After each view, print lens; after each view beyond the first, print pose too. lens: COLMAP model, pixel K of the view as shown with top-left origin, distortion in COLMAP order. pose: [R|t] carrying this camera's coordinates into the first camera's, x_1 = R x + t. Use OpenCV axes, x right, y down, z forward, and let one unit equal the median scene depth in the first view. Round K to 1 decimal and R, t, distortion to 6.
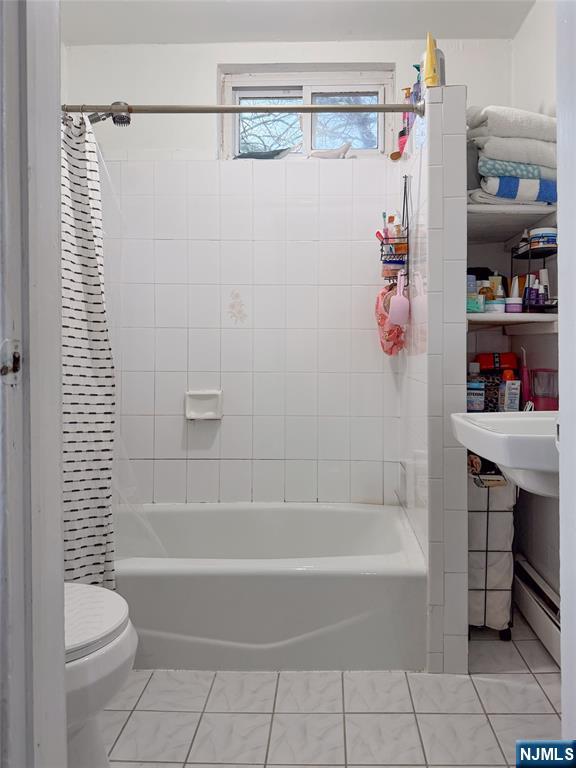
lens RADIAL K [[588.6, 0, 307.7], [0, 588.6, 383.0], [0, 0, 1]] dist [0.105424, -0.166177]
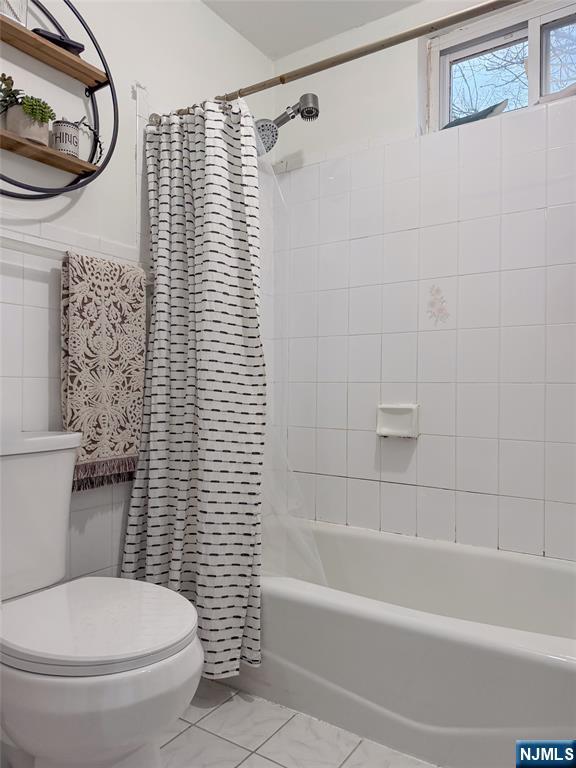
lens RADIAL K [[557.9, 0, 284.2], [0, 557.9, 402.9], [0, 0, 1]] dist [0.127795, -0.197897]
pose [[0.844183, 0.010651, -0.535949, 0.168919], [-0.037350, 0.998541, -0.038986, 0.066188], [0.534752, 0.052929, 0.843350, 0.279195]]
